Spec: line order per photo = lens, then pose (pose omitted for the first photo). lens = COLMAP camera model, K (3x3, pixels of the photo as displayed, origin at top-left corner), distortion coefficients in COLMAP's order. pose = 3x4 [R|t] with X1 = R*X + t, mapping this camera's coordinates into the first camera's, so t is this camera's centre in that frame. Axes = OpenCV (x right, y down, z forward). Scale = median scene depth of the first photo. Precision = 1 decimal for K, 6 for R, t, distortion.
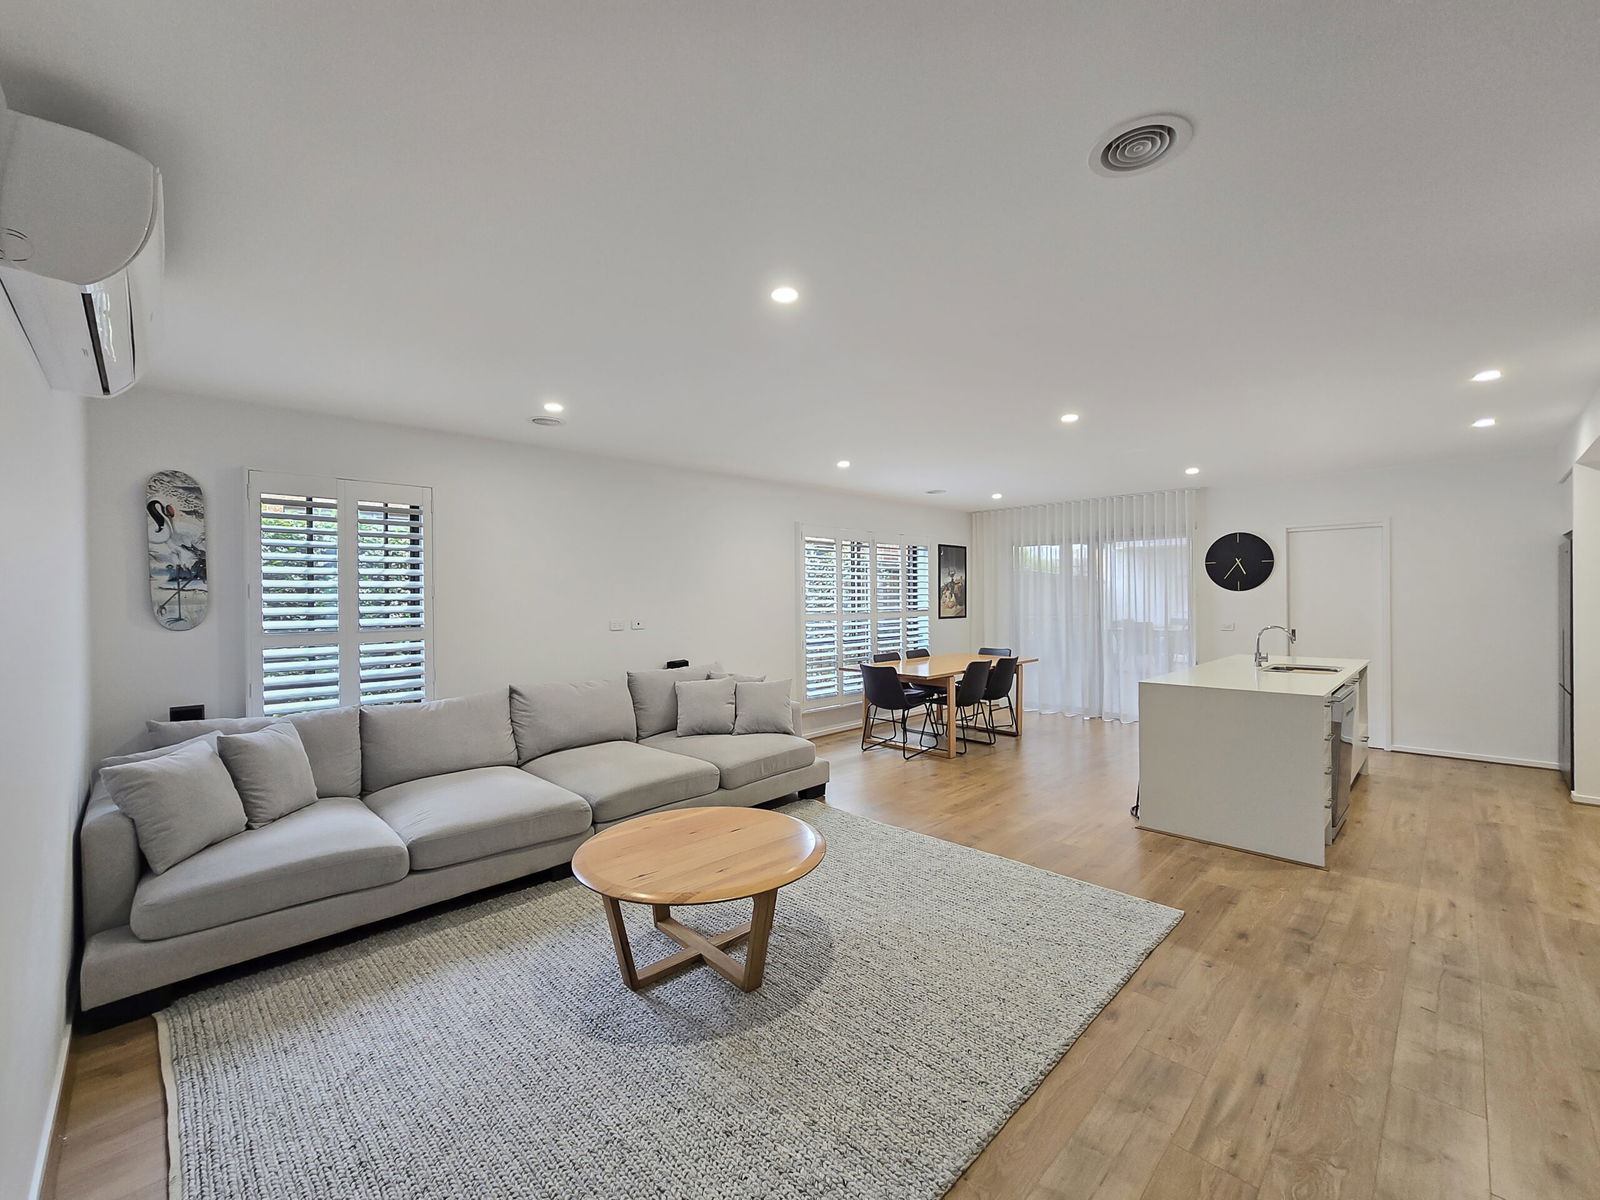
lens RADIAL K [[663.1, 0, 798.8], [0, 663.1, 601.8], [0, 0, 1]] dist [-0.003042, 0.002878]
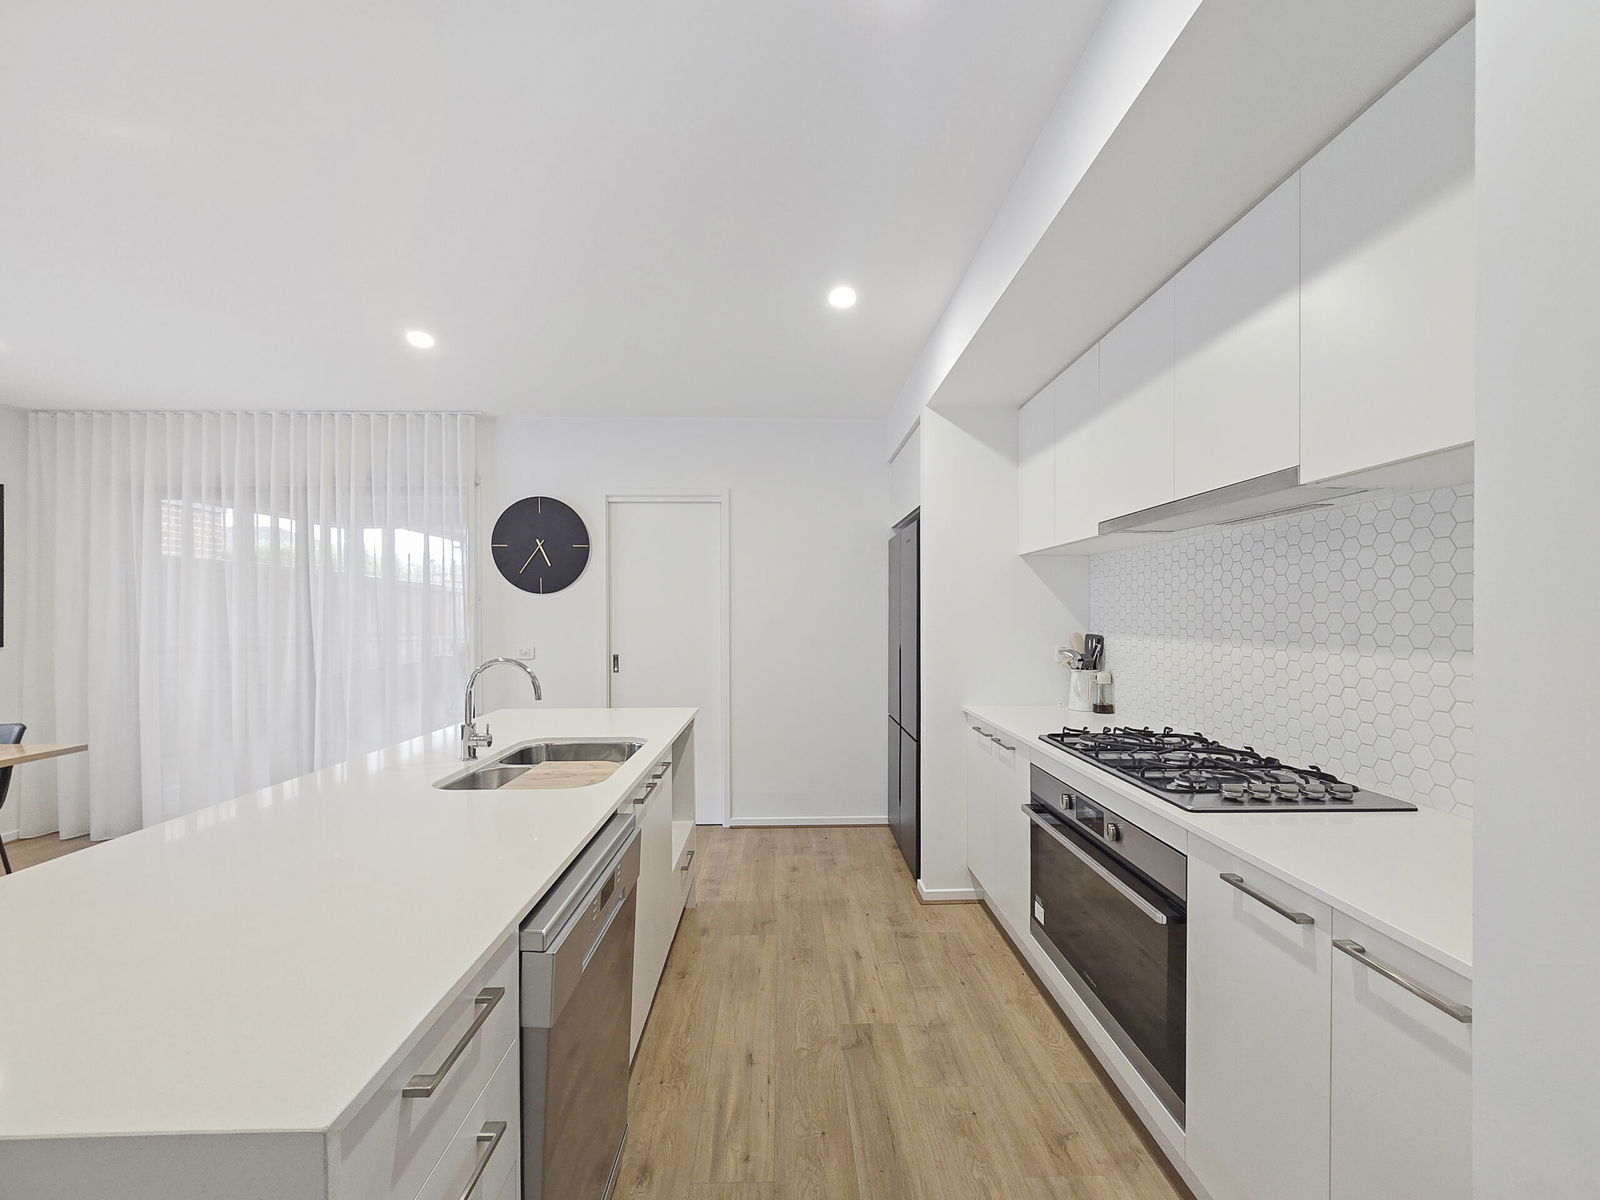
lens RADIAL K [[663.1, 0, 803.2], [0, 663.1, 623.1], [0, 0, 1]] dist [-0.003042, 0.002878]
pose [[0.682738, -0.000368, 0.730663, 0.532818], [0.000288, 1.000000, 0.000234, 0.013983], [-0.730663, 0.000051, 0.682738, 0.571597]]
